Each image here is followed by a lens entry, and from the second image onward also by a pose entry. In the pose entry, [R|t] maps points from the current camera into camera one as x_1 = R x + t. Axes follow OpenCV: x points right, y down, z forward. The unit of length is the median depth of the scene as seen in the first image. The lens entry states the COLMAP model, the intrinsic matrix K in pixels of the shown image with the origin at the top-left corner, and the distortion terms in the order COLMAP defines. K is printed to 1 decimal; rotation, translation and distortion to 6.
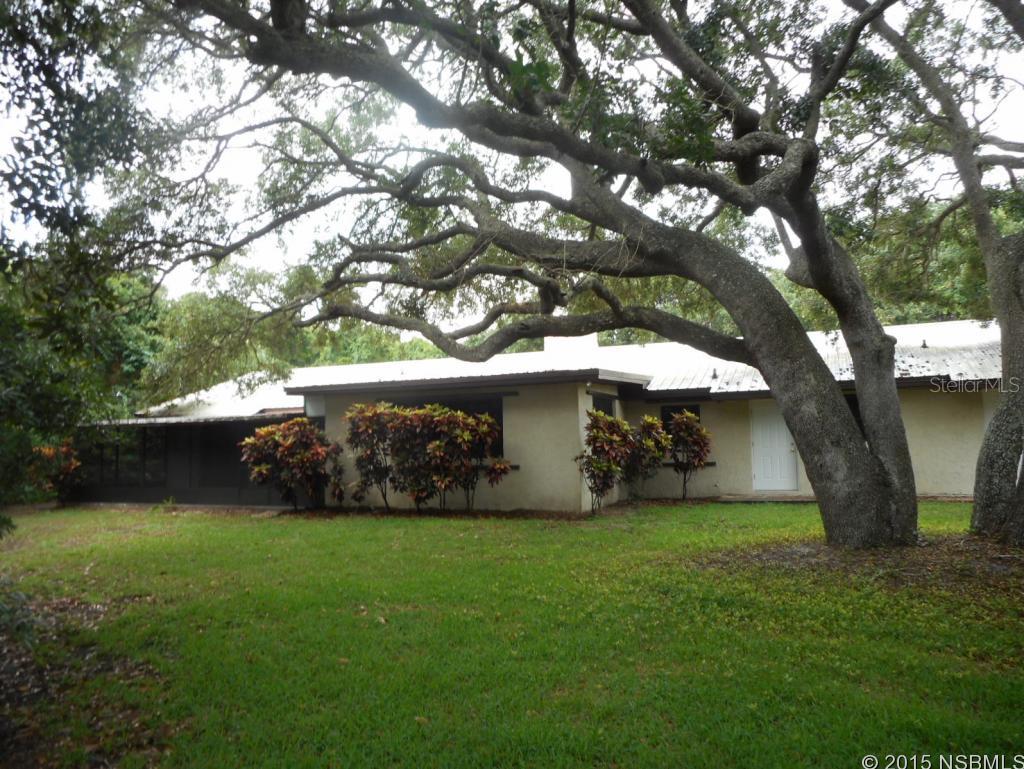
lens RADIAL K [[752.8, 0, 512.0], [0, 752.8, 384.5], [0, 0, 1]] dist [-0.006622, 0.002112]
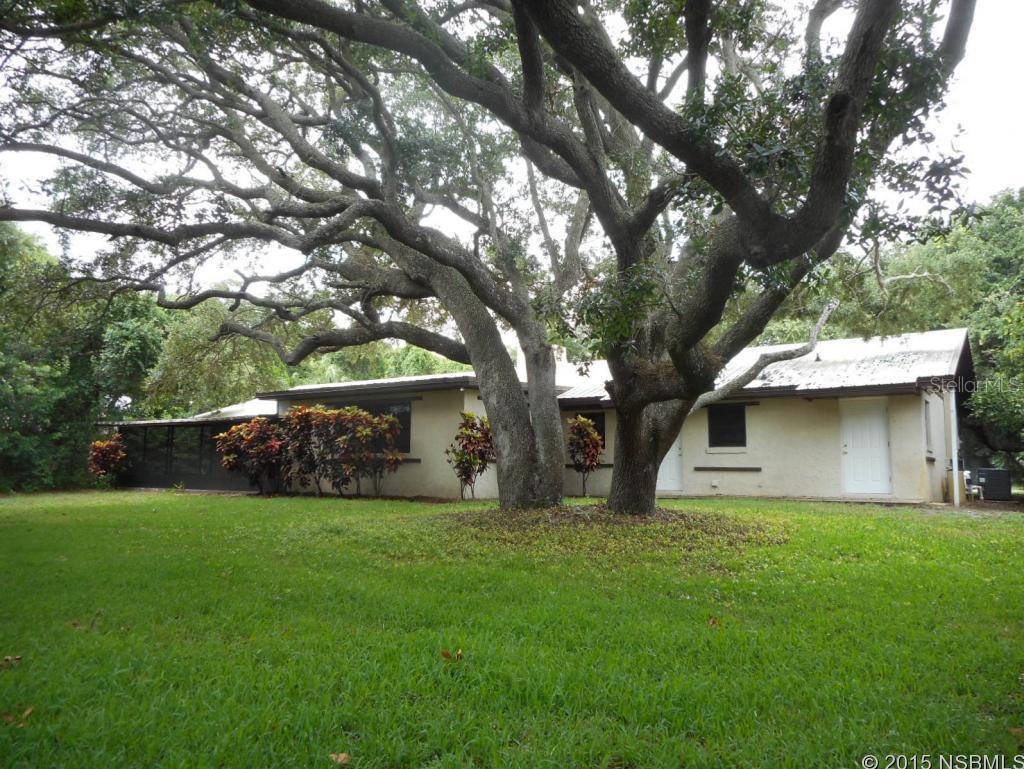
lens RADIAL K [[750.2, 0, 512.0], [0, 750.2, 384.5], [0, 0, 1]] dist [0.004733, 0.003894]
pose [[0.982218, 0.007479, -0.187595, 0.366253], [-0.013152, 0.999493, -0.029009, 0.022957], [0.187283, 0.030961, 0.981818, -0.126500]]
